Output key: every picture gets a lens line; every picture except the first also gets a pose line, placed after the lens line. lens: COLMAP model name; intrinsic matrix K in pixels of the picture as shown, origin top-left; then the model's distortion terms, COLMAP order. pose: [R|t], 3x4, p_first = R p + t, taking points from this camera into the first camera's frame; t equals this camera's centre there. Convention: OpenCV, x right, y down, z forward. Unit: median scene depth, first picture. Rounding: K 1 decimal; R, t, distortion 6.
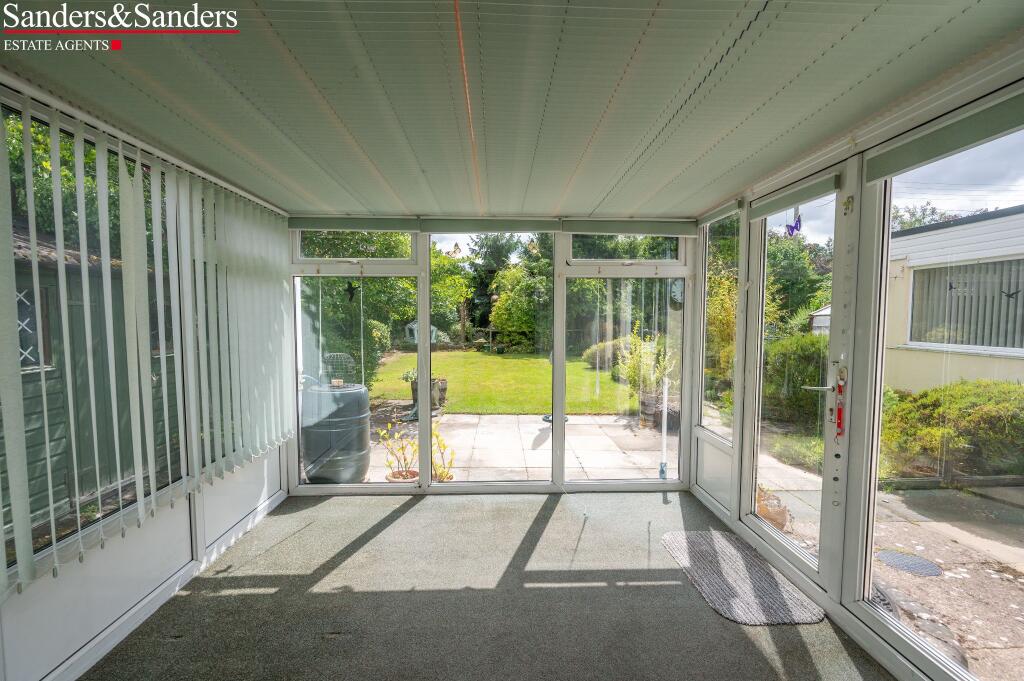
lens RADIAL K [[423.2, 0, 504.2], [0, 423.2, 336.6], [0, 0, 1]] dist [-0.006849, 0.000447]
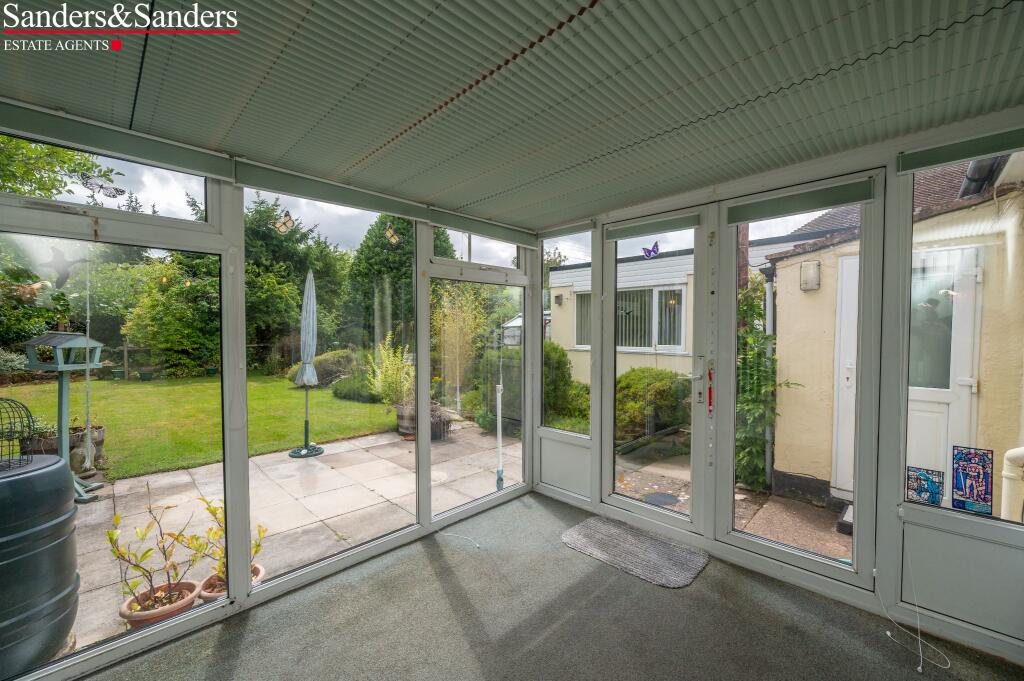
lens RADIAL K [[423.2, 0, 512.1], [0, 423.2, 339.7], [0, 0, 1]] dist [-0.006849, 0.000447]
pose [[0.711231, -0.017157, 0.702749, -0.237628], [0.034558, 0.999347, -0.010577, 0.000938], [-0.702108, 0.031809, 0.711359, 0.202703]]
